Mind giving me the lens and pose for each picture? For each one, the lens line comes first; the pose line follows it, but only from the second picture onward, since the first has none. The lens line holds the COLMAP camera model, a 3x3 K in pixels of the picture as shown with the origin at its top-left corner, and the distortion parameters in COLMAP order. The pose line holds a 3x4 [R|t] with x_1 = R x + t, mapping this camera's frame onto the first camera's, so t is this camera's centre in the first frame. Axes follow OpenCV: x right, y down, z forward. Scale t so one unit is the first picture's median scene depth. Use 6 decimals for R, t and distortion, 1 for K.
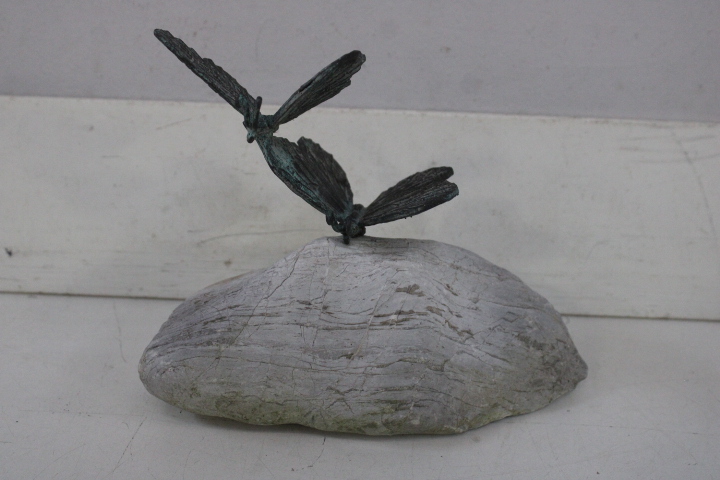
lens RADIAL K [[964.3, 0, 360.0], [0, 964.3, 240.0], [0, 0, 1]] dist [-0.064321, 0.064536]
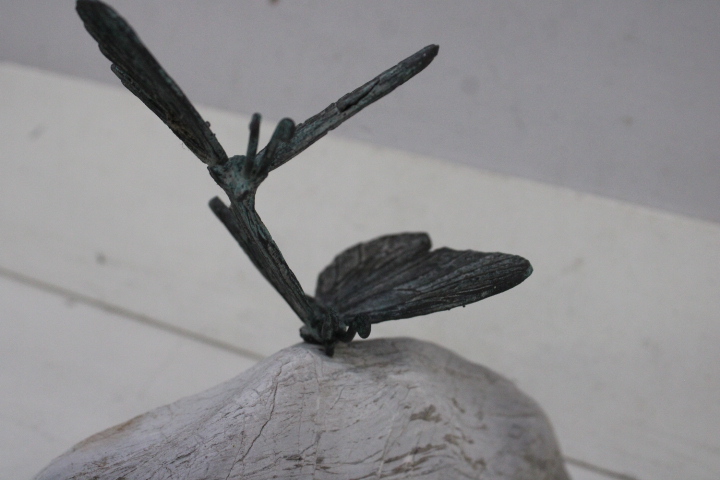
lens RADIAL K [[958.6, 0, 360.0], [0, 958.6, 240.0], [0, 0, 1]] dist [-0.063582, 0.076534]
pose [[0.900629, -0.050211, 0.431679, -0.273245], [0.084240, 0.994634, -0.060061, -0.033530], [-0.426347, 0.090457, 0.900025, 0.408061]]
